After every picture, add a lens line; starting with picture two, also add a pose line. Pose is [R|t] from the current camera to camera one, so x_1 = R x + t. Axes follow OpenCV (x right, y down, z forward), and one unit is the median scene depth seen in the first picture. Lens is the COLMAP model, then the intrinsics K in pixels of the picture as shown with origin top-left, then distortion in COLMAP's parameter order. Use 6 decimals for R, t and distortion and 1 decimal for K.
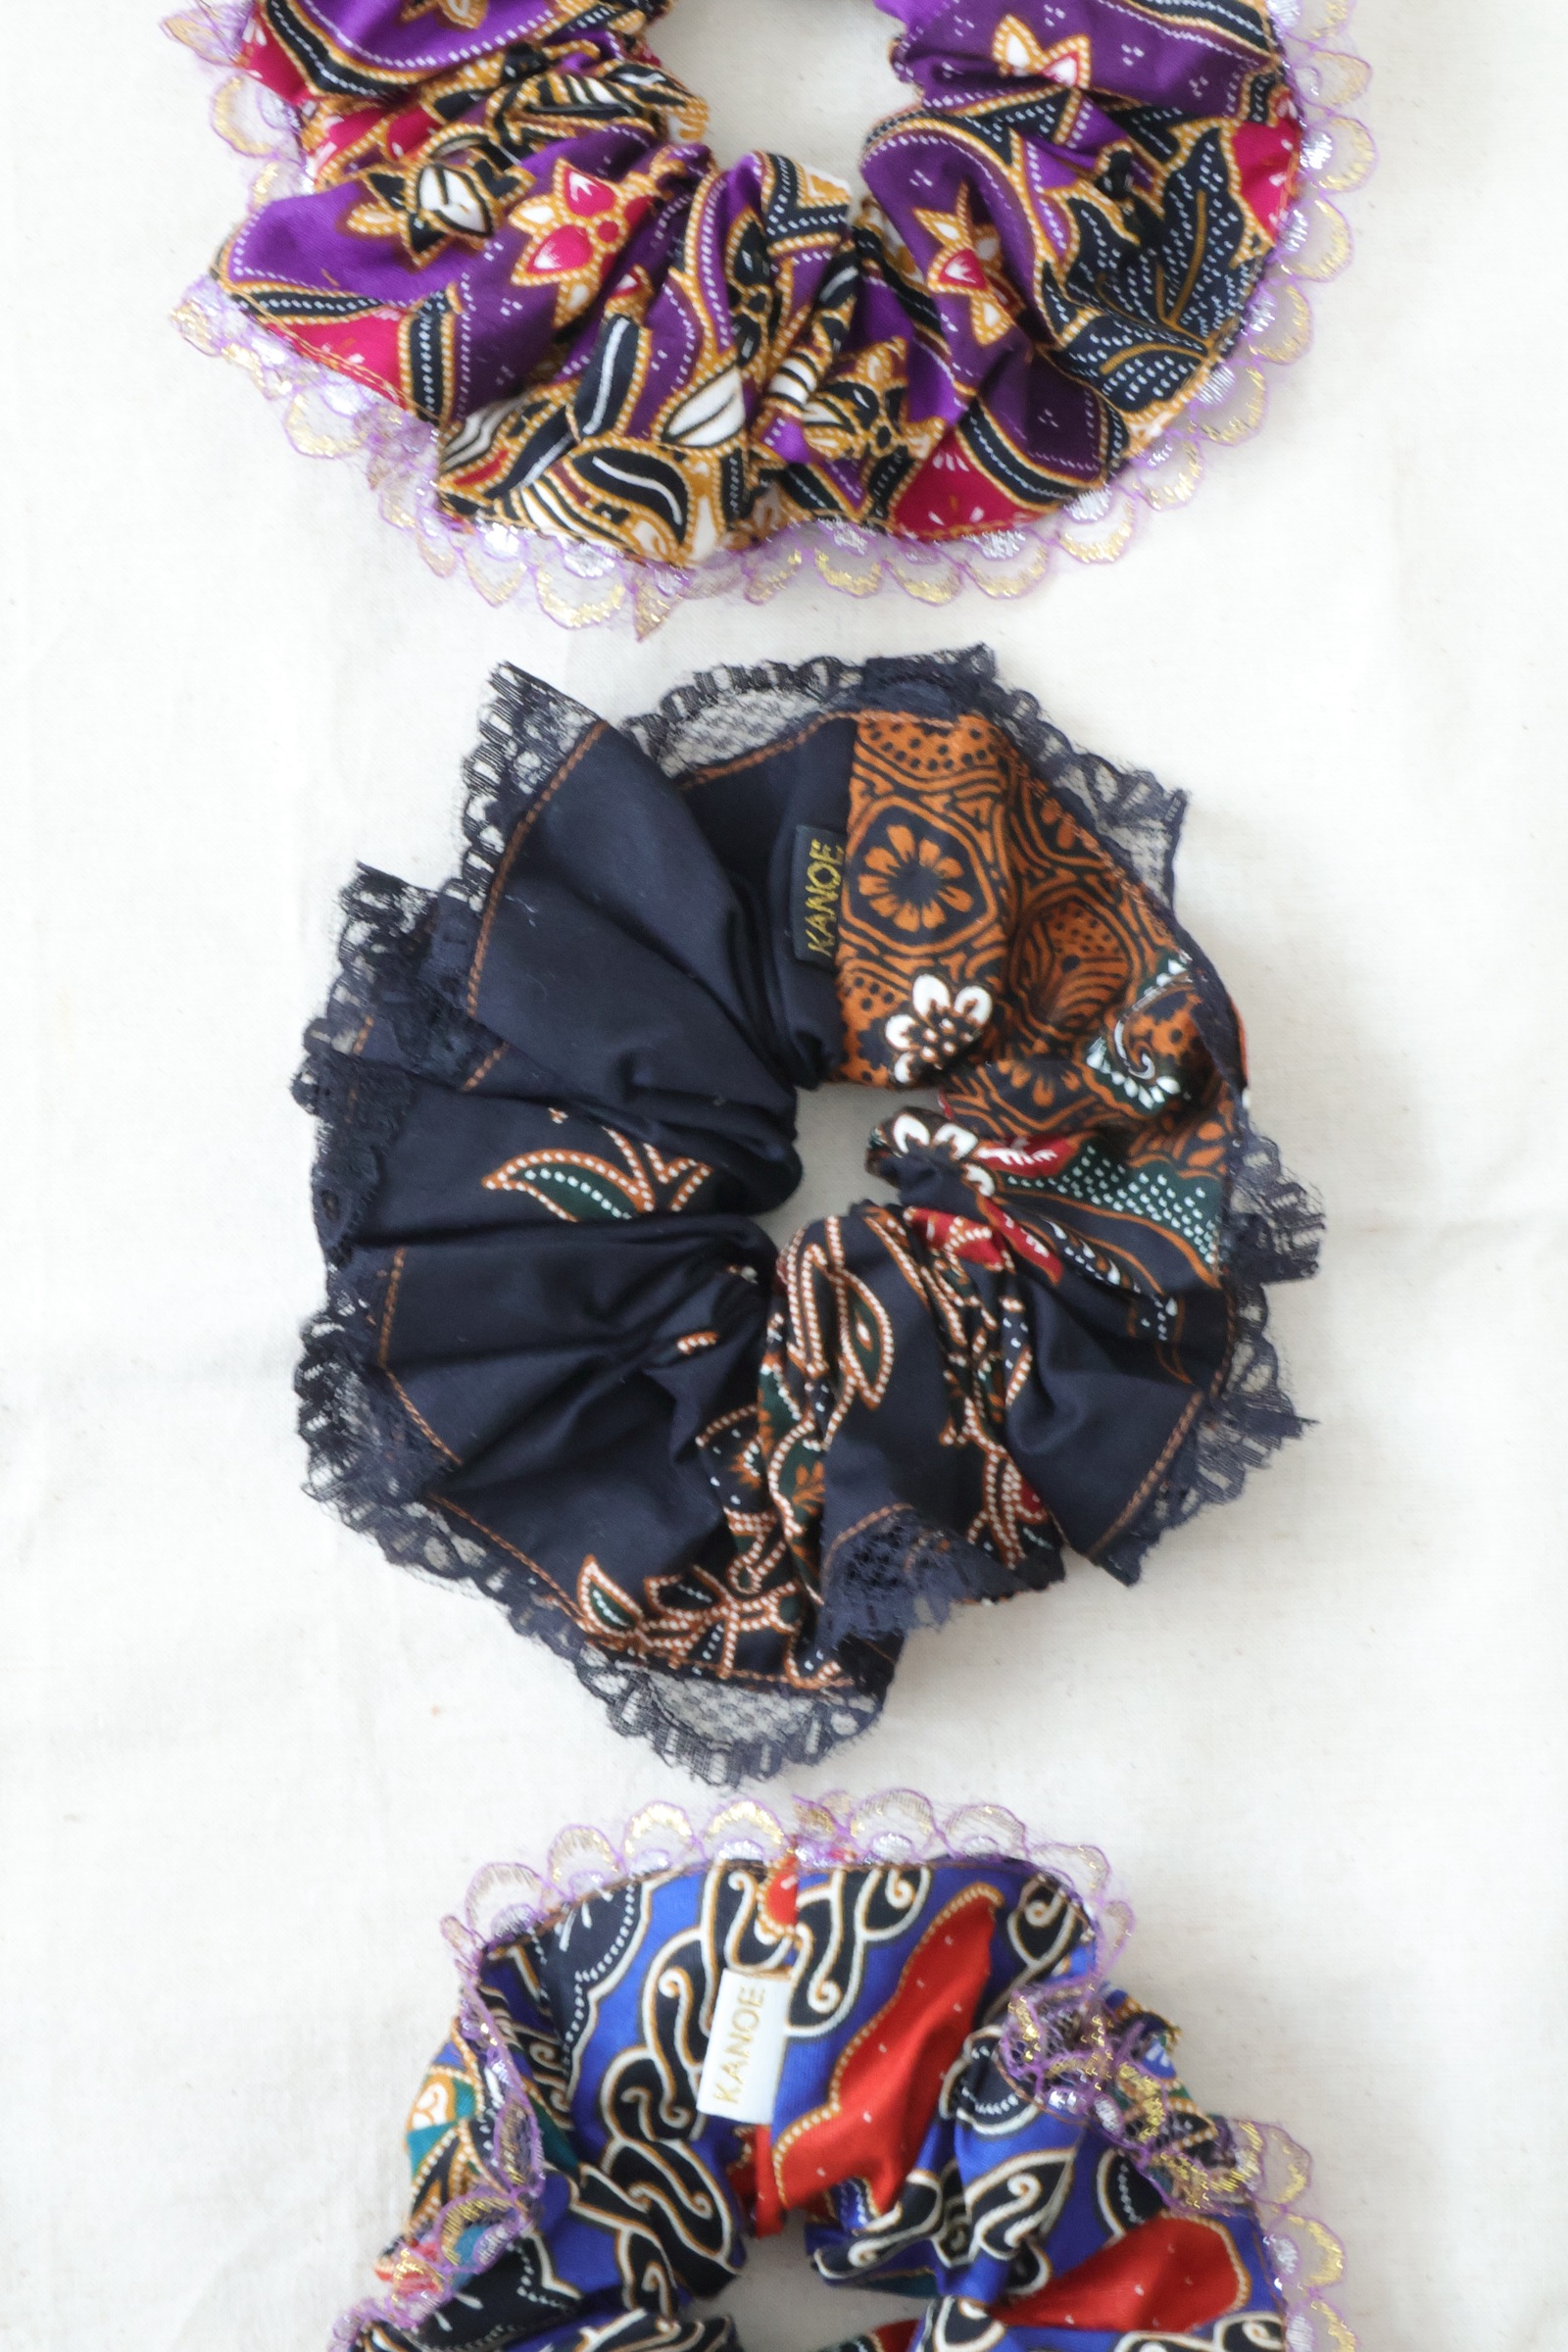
lens RADIAL K [[4741.5, 0, 782.9], [0, 4741.5, 1177.4], [0, 0, 1]] dist [0.047522, 0.000000]
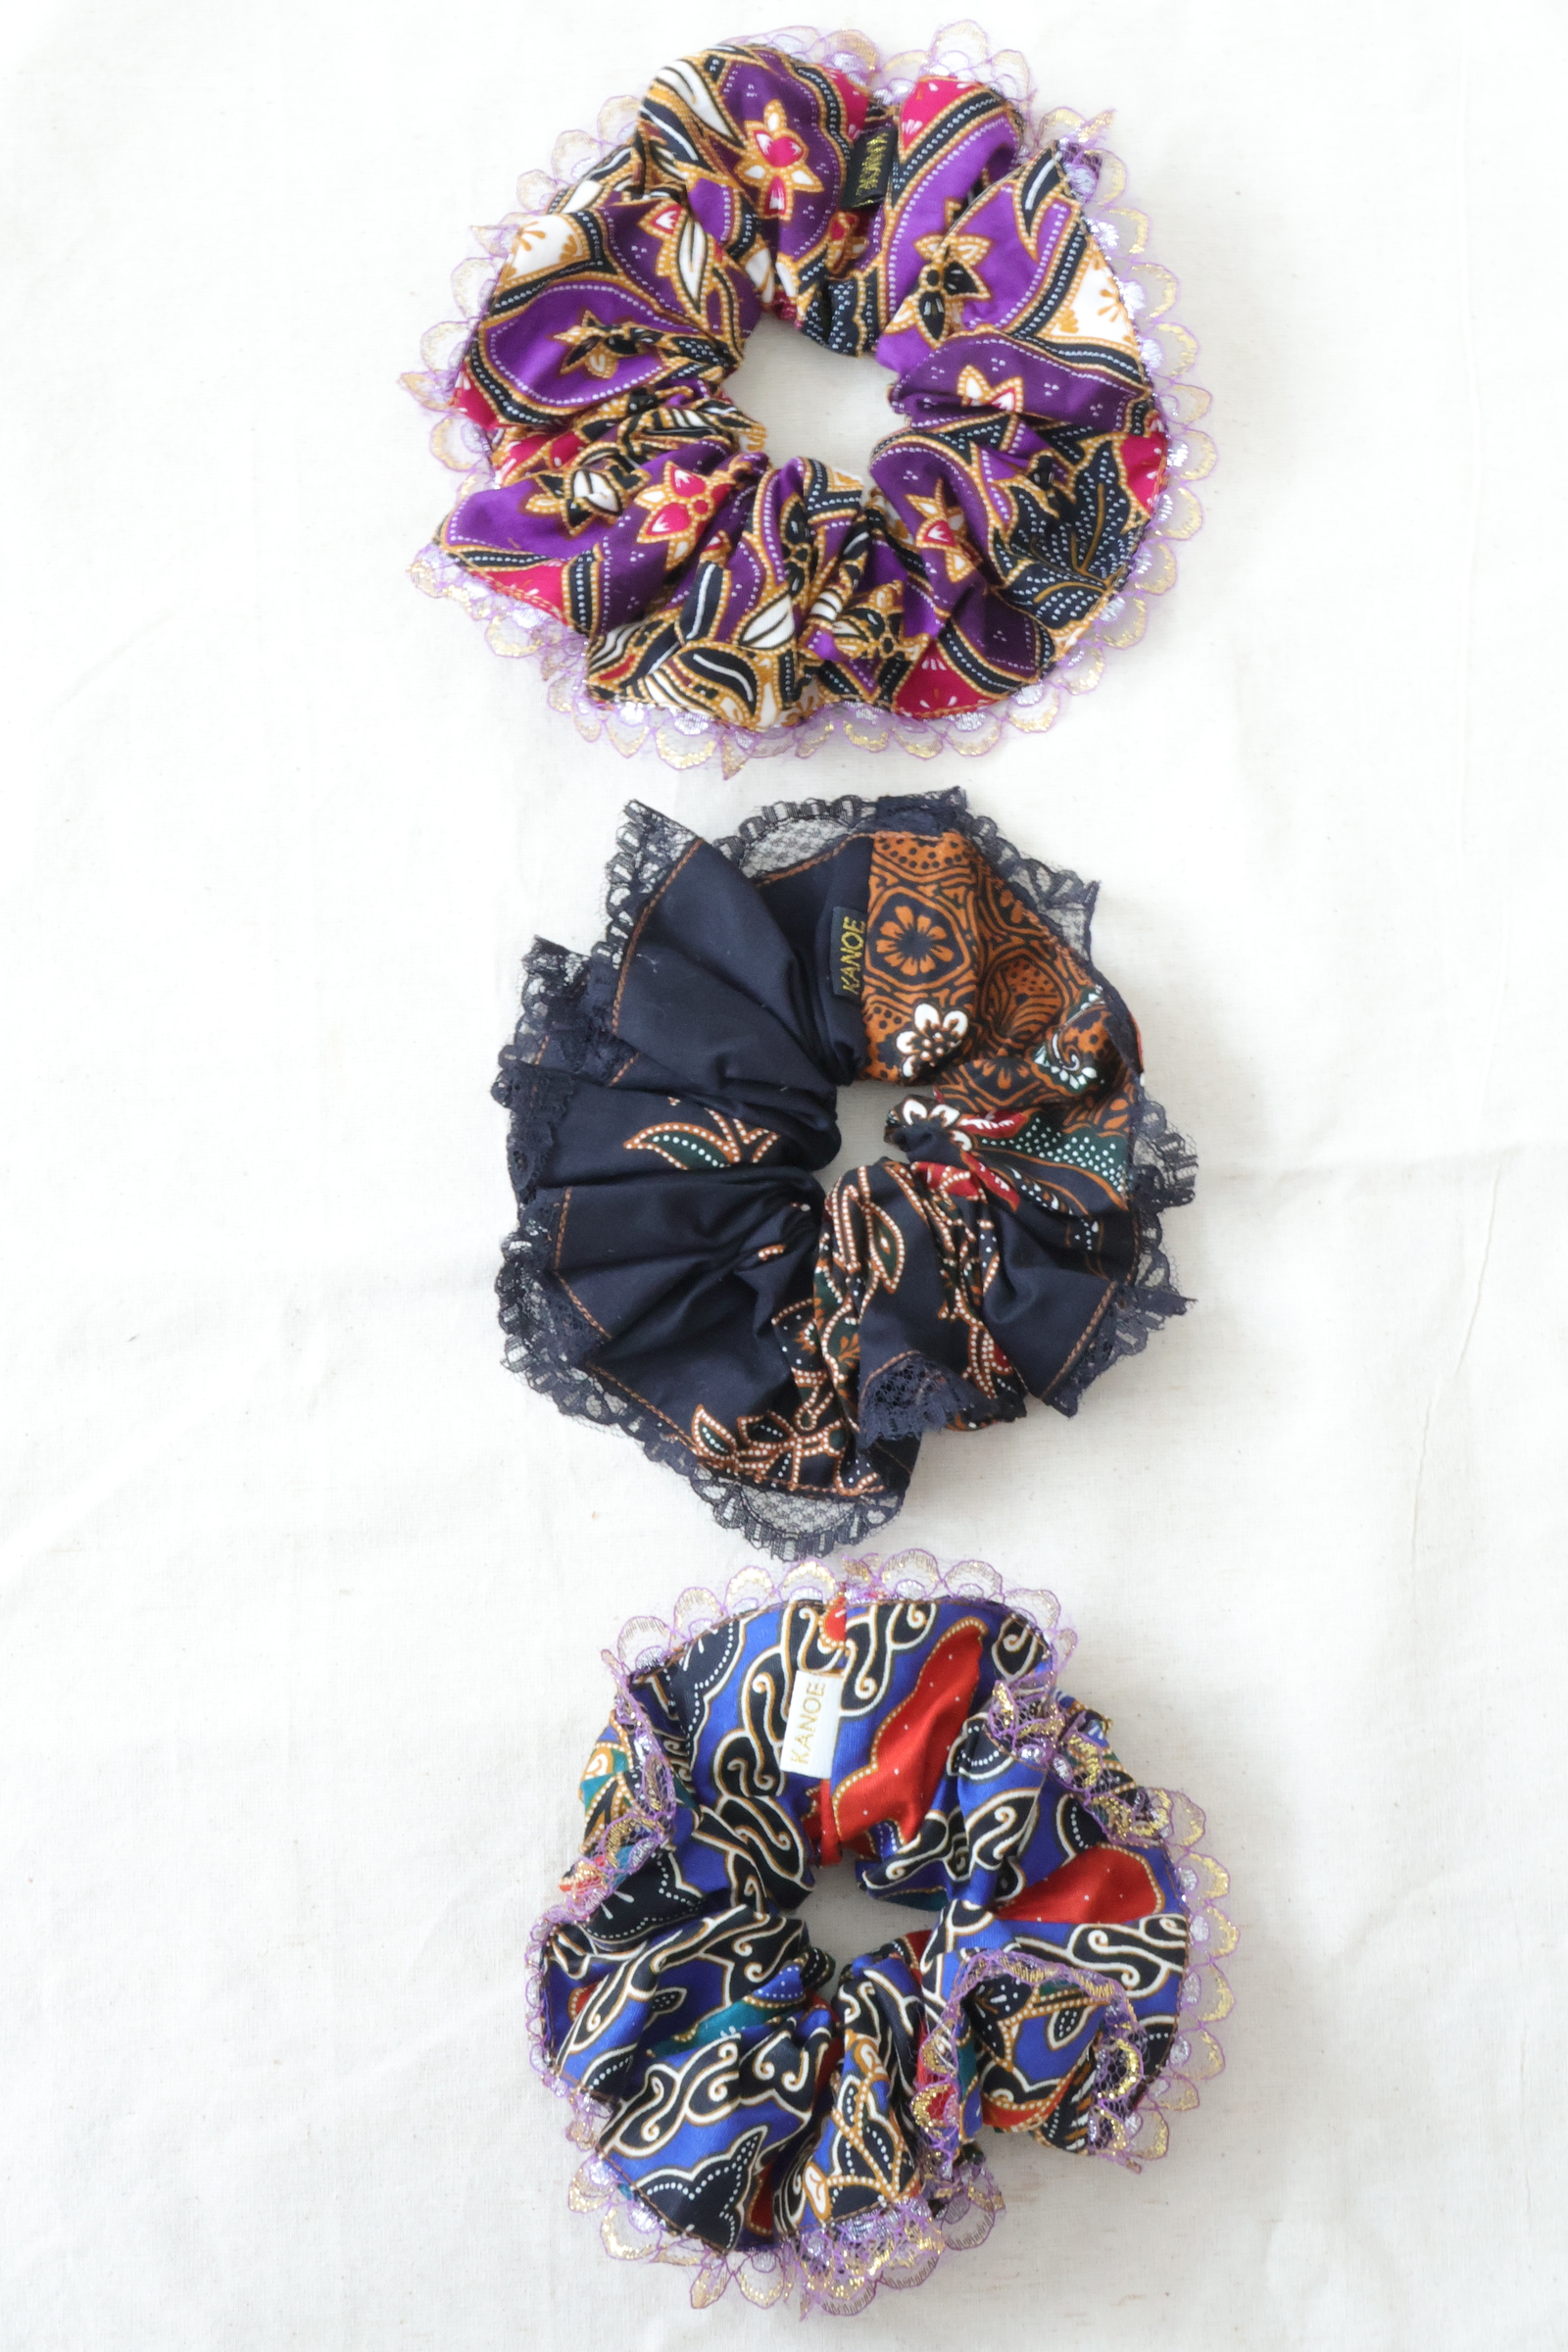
lens RADIAL K [[3931.5, 0, 780.3], [0, 3931.5, 1173.8], [0, 0, 1]] dist [0.081786, 0.000000]
pose [[0.999857, -0.015365, -0.007074, -0.006258], [0.014697, 0.996154, -0.086378, 0.114591], [0.008374, 0.086262, 0.996237, -0.210193]]
